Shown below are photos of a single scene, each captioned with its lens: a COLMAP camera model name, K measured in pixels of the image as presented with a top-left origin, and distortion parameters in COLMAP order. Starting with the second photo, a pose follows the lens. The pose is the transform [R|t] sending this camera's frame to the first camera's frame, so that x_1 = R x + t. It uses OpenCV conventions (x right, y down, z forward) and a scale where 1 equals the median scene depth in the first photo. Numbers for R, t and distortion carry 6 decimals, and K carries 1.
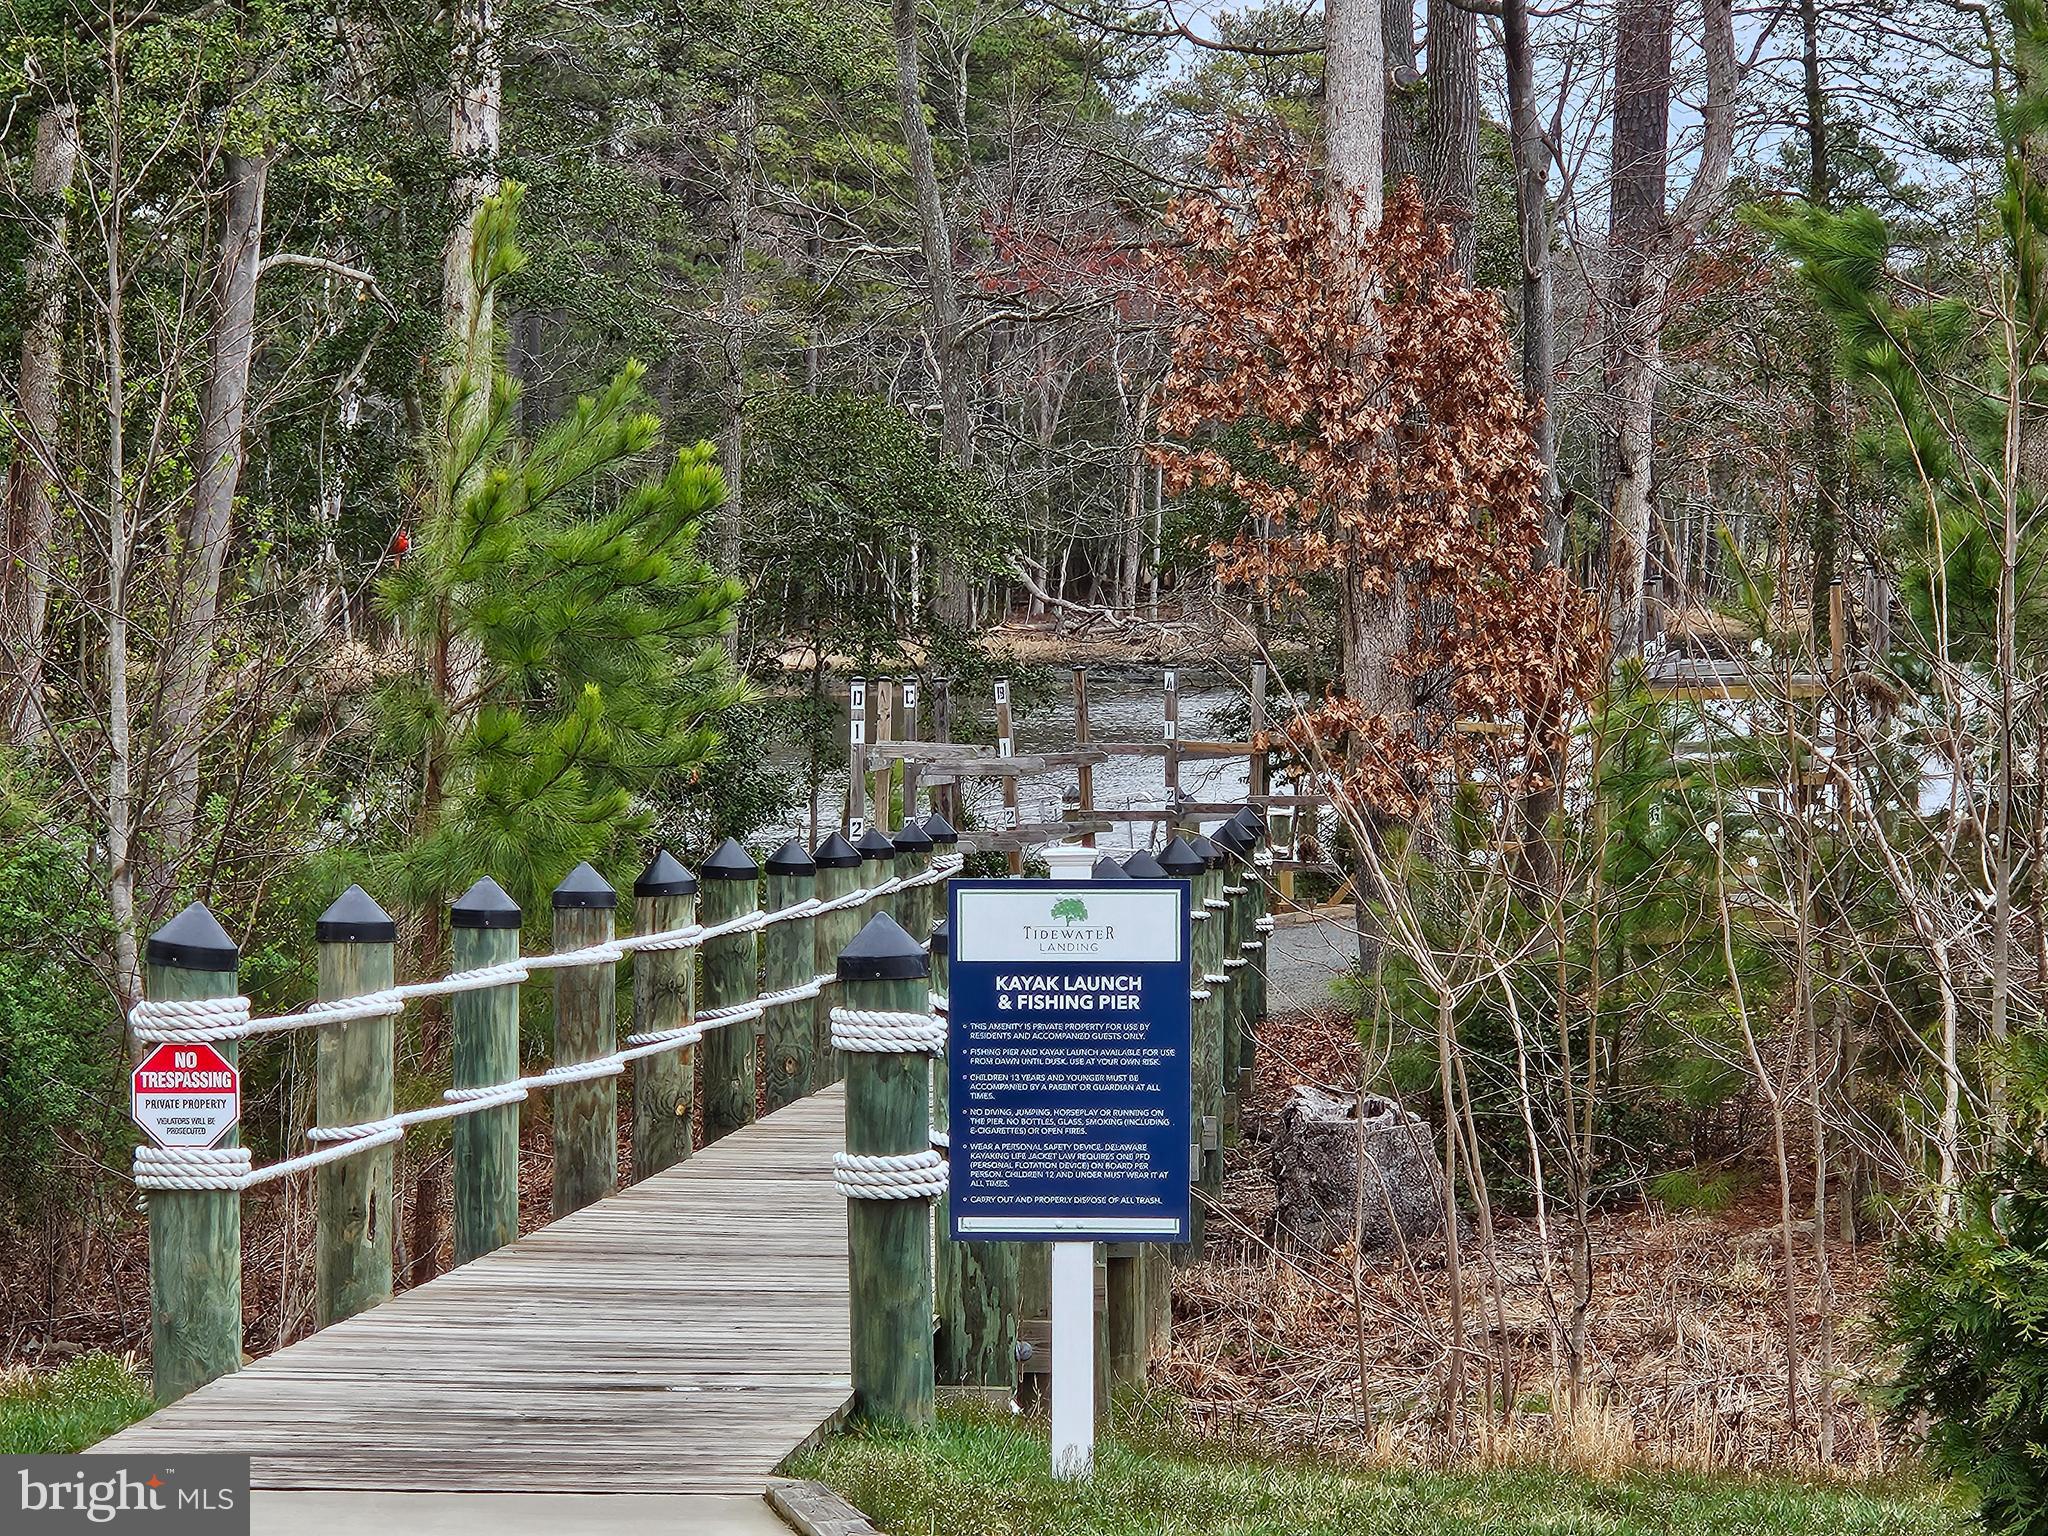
lens RADIAL K [[5970.1, 0, 1024.3], [0, 5970.1, 770.4], [0, 0, 1]] dist [-0.399276, 0.000000]
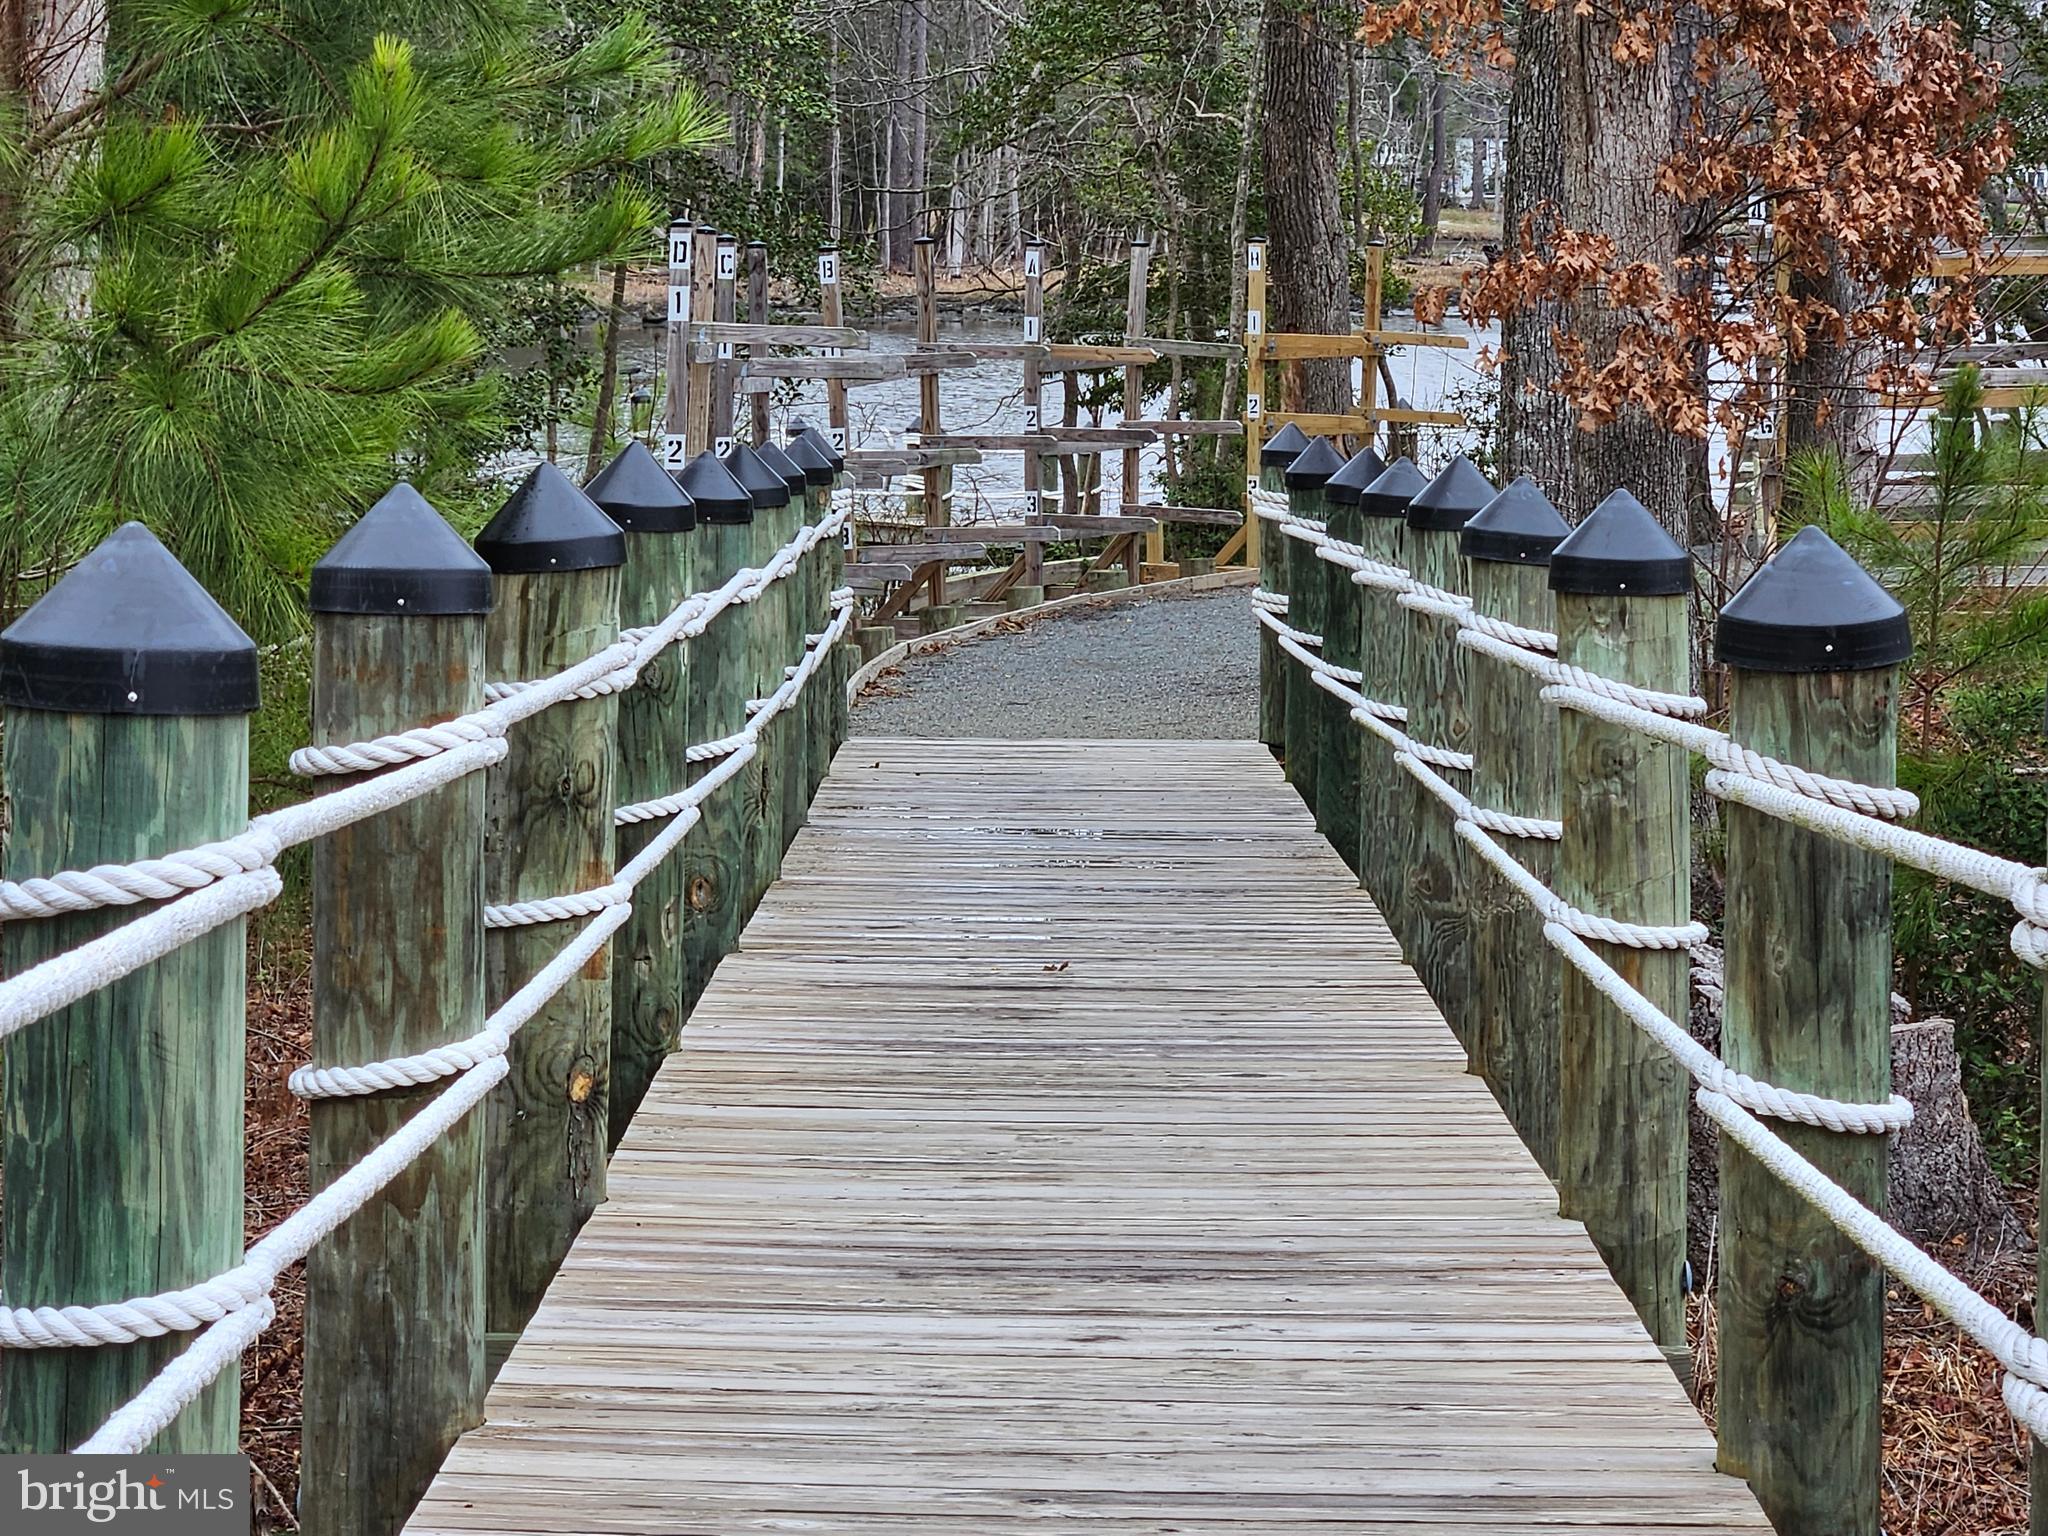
lens RADIAL K [[5970.1, 0, 1020.9], [0, 5970.1, 767.7], [0, 0, 1]] dist [-0.399276, 0.000000]
pose [[0.997912, 0.008988, 0.063953, -0.099761], [-0.012724, 0.998221, 0.058251, 0.018754], [-0.063316, -0.058943, 0.996251, 1.083611]]
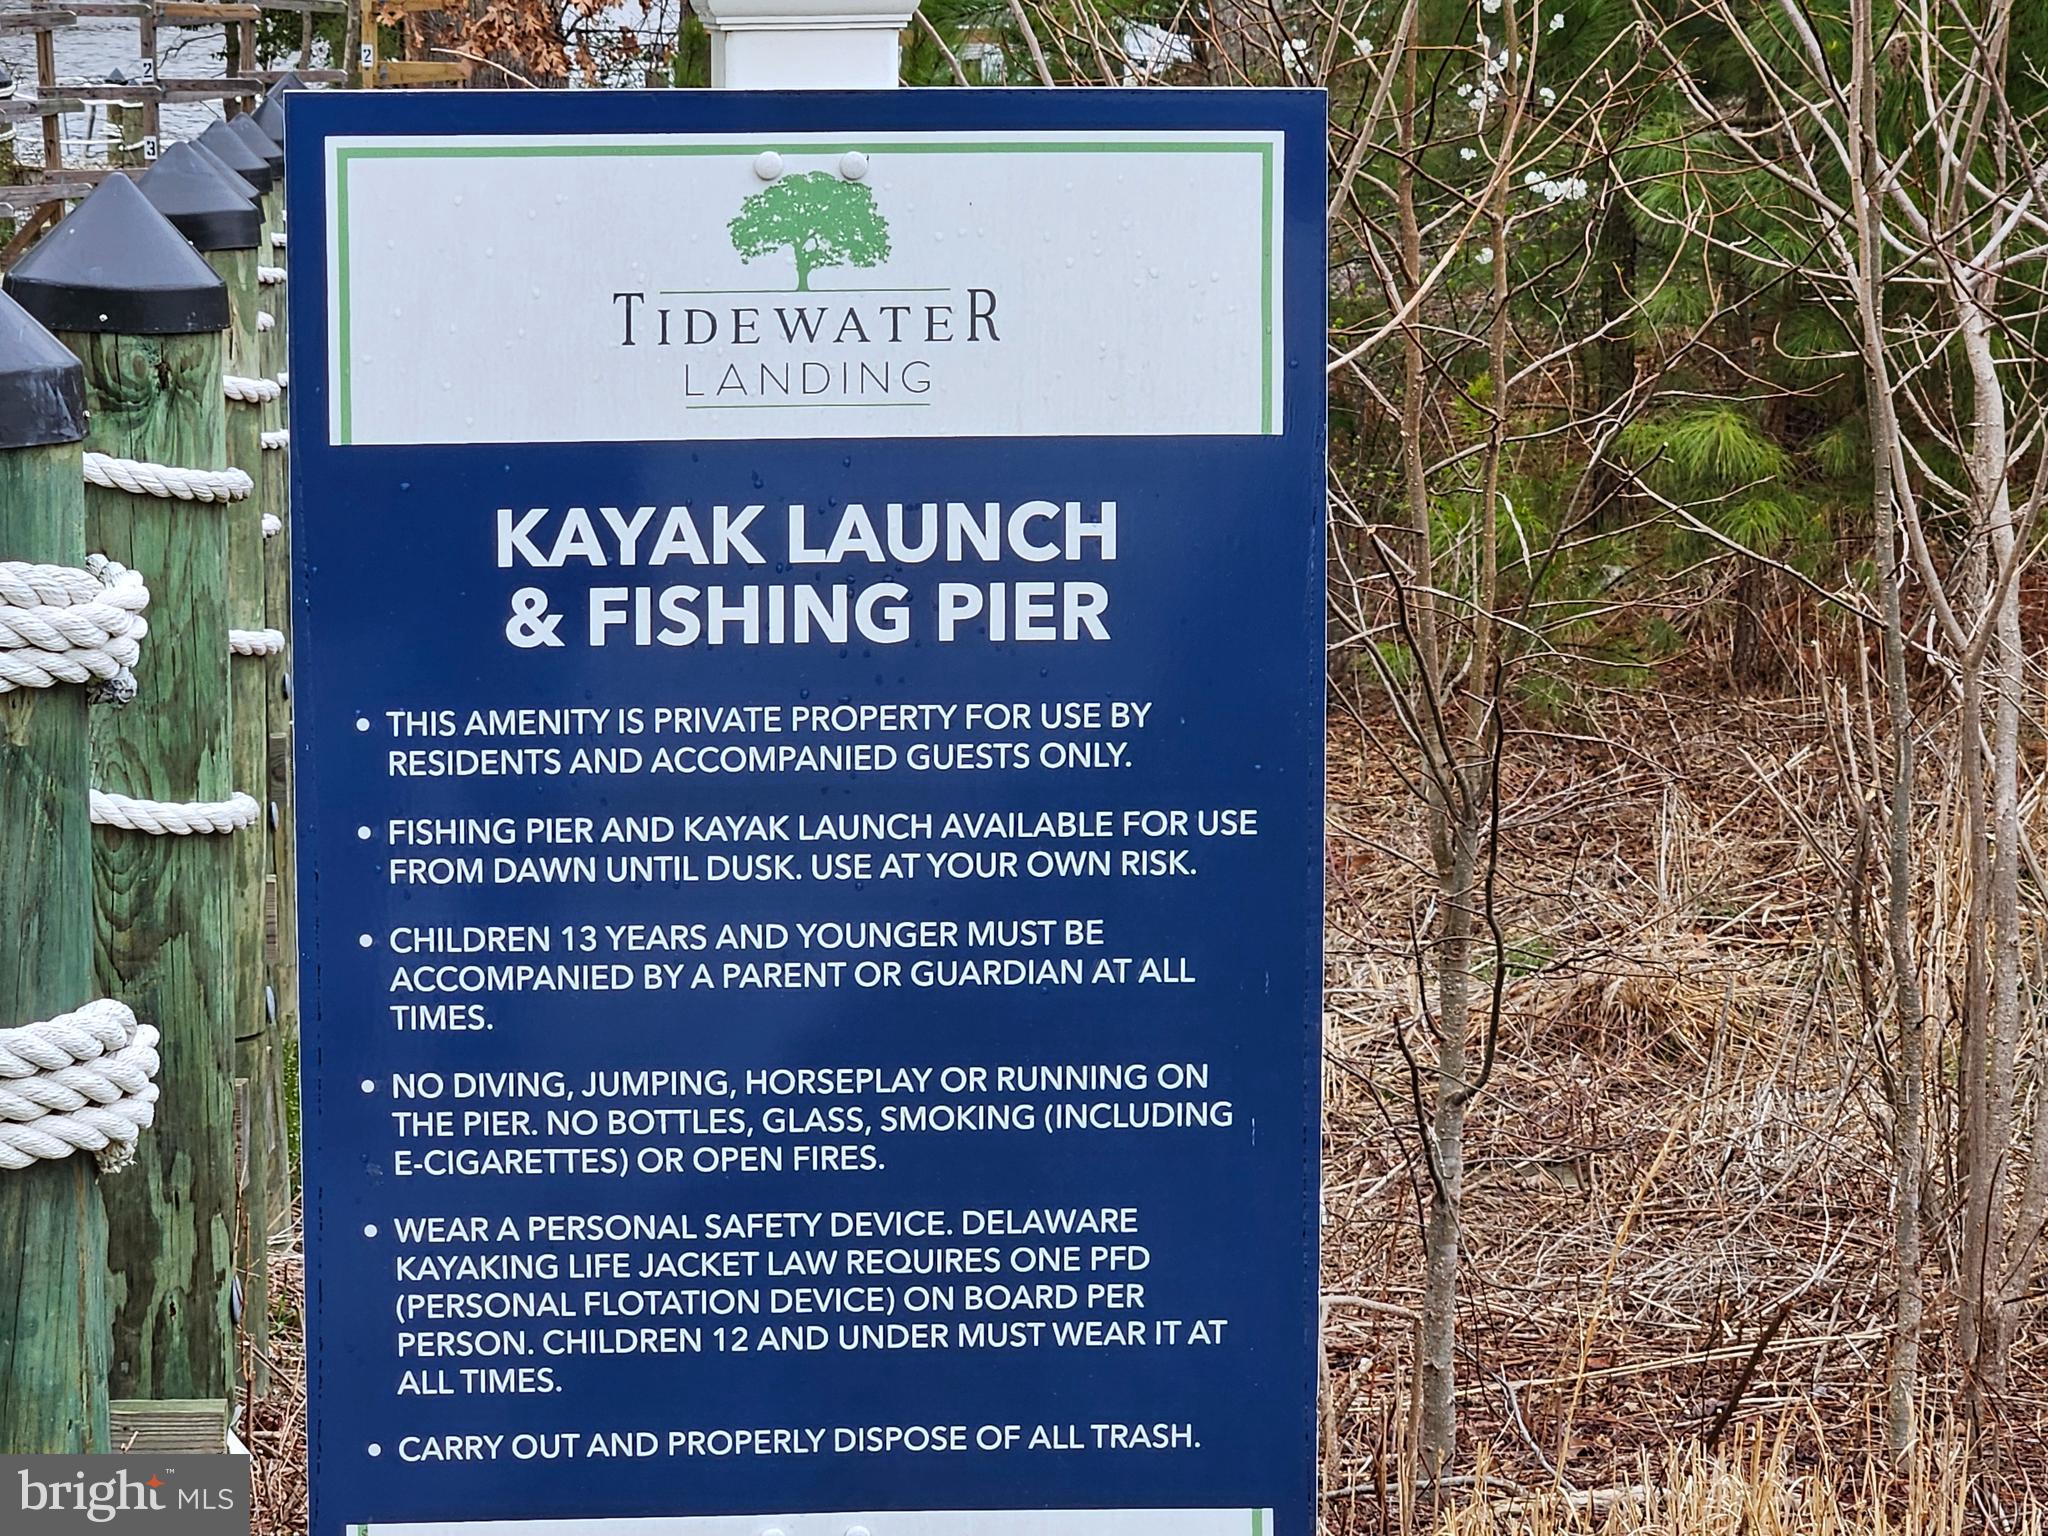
lens RADIAL K [[5970.1, 0, 1024.5], [0, 5970.1, 767.8], [0, 0, 1]] dist [-0.399276, 0.000000]
pose [[0.983089, -0.021533, 0.181860, -0.026783], [-0.000005, 0.993060, 0.117609, 0.017287], [-0.183130, -0.115621, 0.976266, 0.768947]]
